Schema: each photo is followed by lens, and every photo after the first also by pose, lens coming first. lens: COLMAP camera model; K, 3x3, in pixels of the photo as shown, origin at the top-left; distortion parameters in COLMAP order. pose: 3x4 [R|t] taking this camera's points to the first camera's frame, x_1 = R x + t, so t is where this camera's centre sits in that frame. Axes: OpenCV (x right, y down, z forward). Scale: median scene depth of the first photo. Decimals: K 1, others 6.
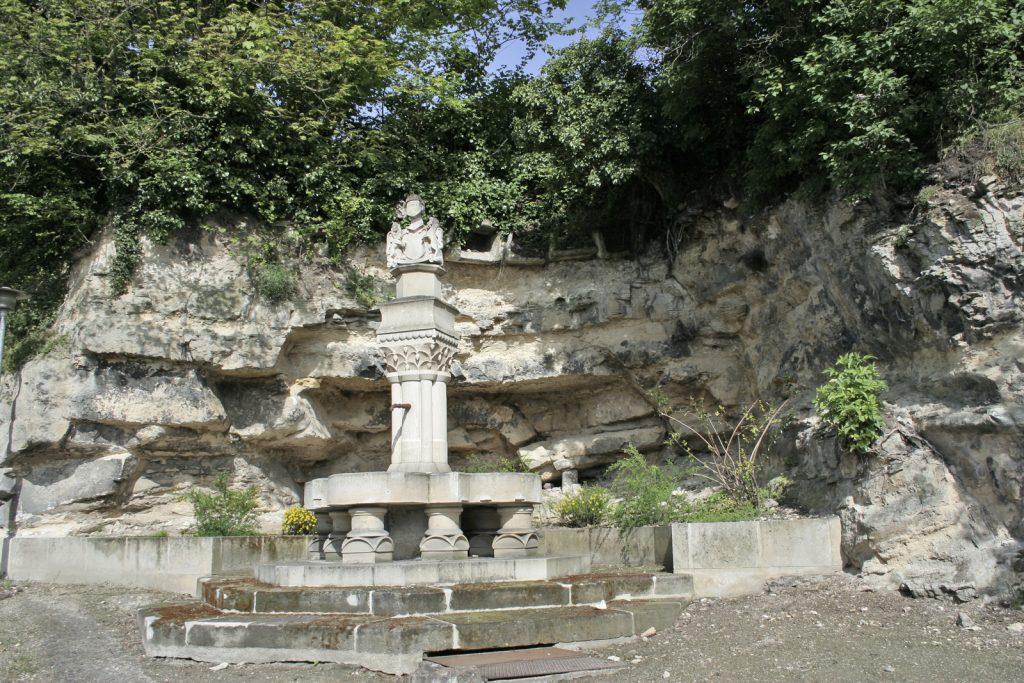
lens RADIAL K [[1038.0, 0, 512.6], [0, 1038.0, 339.3], [0, 0, 1]] dist [-0.101866, 0.000000]
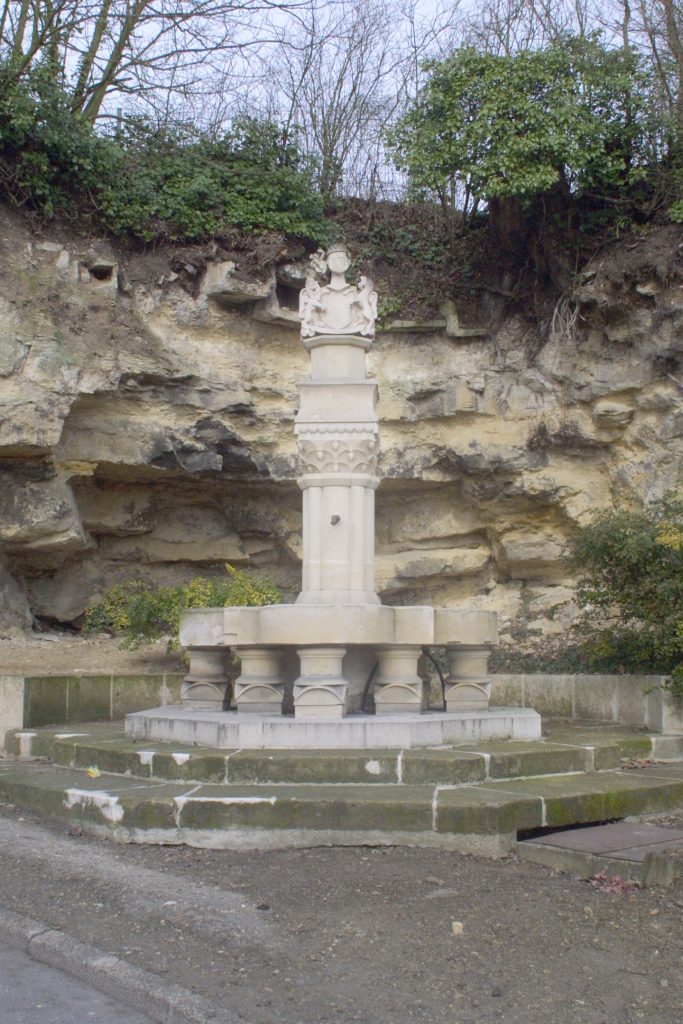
lens RADIAL K [[1376.0, 0, 345.0], [0, 1376.0, 511.2], [0, 0, 1]] dist [-0.017860, 0.000000]
pose [[0.956753, 0.056951, 0.285271, -0.316853], [-0.079258, 0.994582, 0.067262, -0.009228], [-0.279895, -0.086963, 0.956084, 0.000508]]
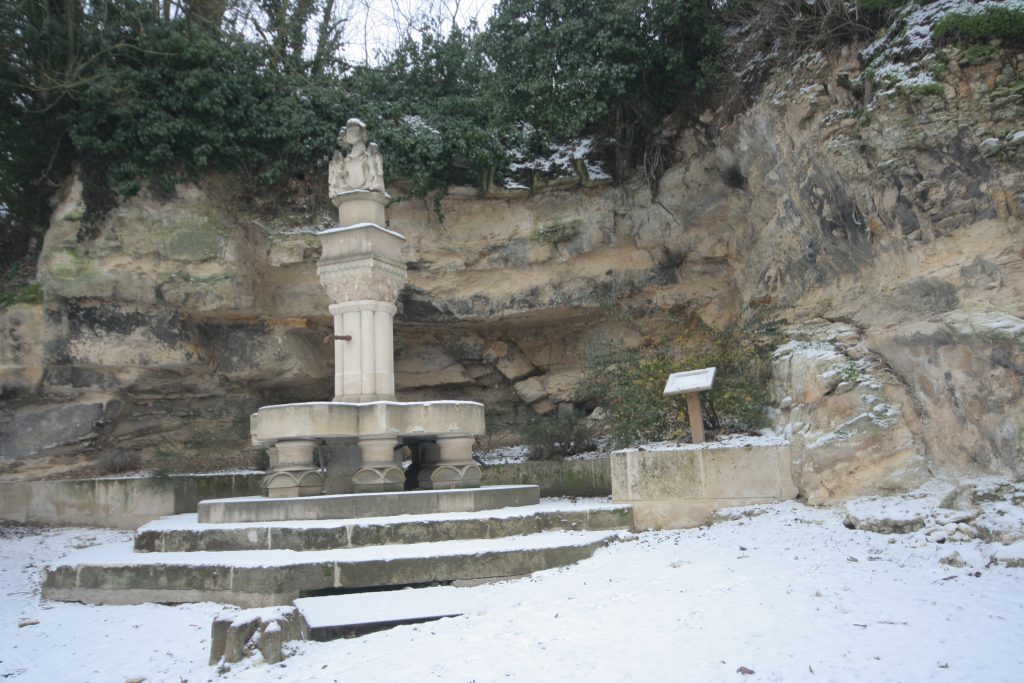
lens RADIAL K [[969.2, 0, 506.8], [0, 969.2, 341.9], [0, 0, 1]] dist [0.038953, 0.000000]
pose [[0.993791, -0.027790, -0.107739, 0.118464], [0.033137, 0.998290, 0.048166, 0.023925], [0.106217, -0.051437, 0.993012, 0.087133]]
